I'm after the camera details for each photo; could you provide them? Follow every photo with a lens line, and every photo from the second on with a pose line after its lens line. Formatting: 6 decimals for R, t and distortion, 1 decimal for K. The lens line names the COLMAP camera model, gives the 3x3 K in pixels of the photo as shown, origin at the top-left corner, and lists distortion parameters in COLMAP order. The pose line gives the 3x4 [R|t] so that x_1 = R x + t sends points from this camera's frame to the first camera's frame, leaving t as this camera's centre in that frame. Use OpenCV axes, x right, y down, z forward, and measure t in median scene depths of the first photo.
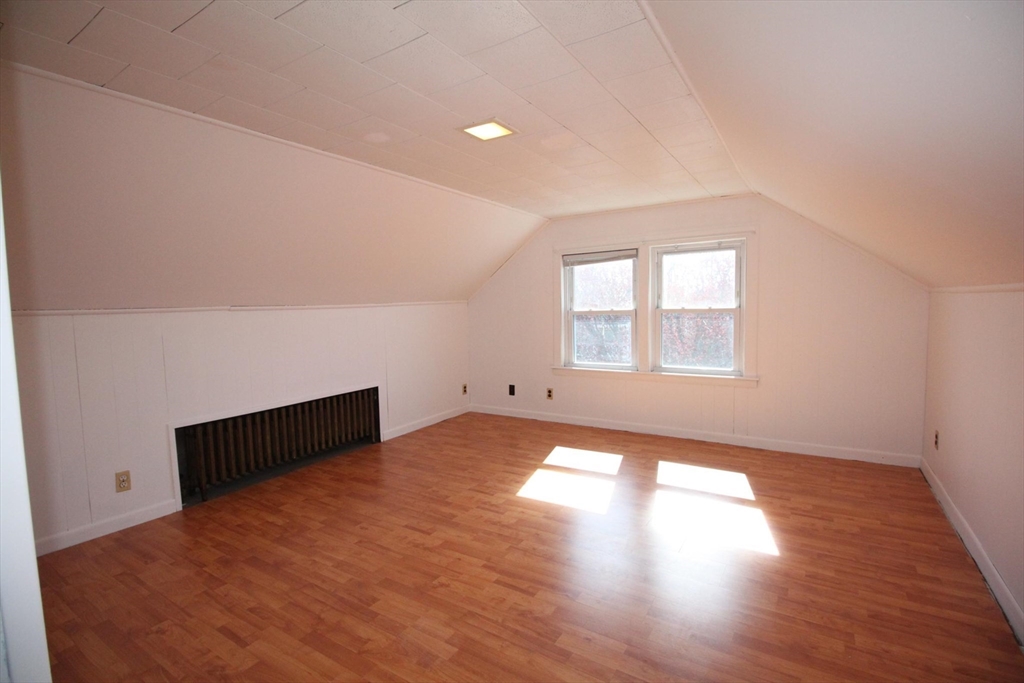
lens RADIAL K [[471.0, 0, 516.6], [0, 471.0, 341.2], [0, 0, 1]] dist [-0.000303, -0.013565]
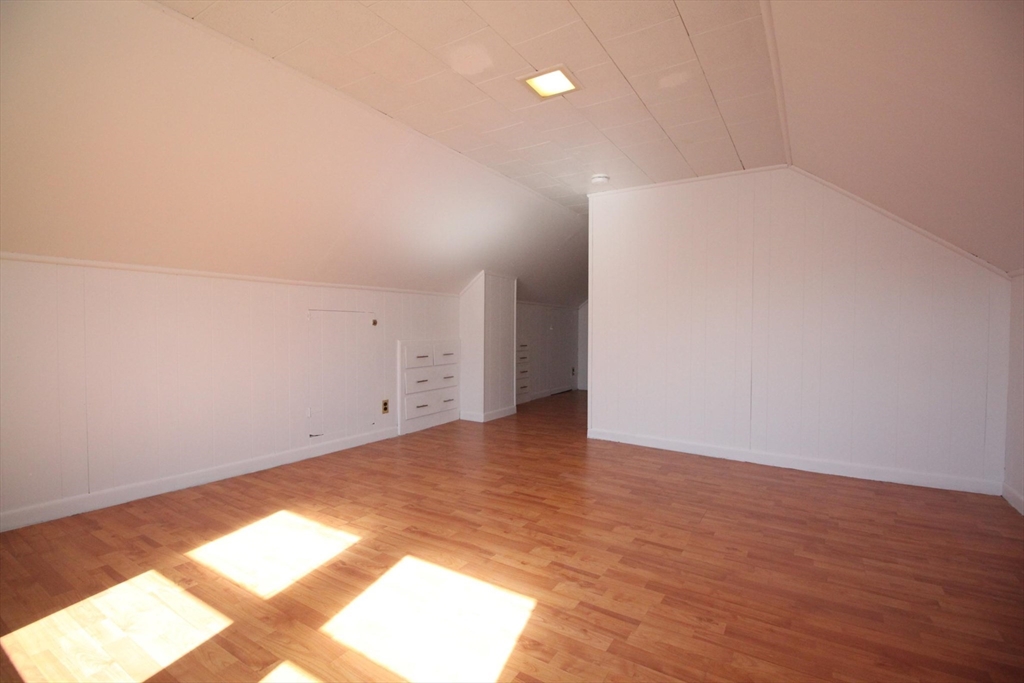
lens RADIAL K [[471.0, 0, 516.6], [0, 471.0, 341.2], [0, 0, 1]] dist [-0.000303, -0.013565]
pose [[-0.999811, 0.019268, -0.002723, 0.019142], [0.018889, 0.994586, 0.102186, -0.020879], [0.004677, 0.102115, -0.994762, 1.690491]]
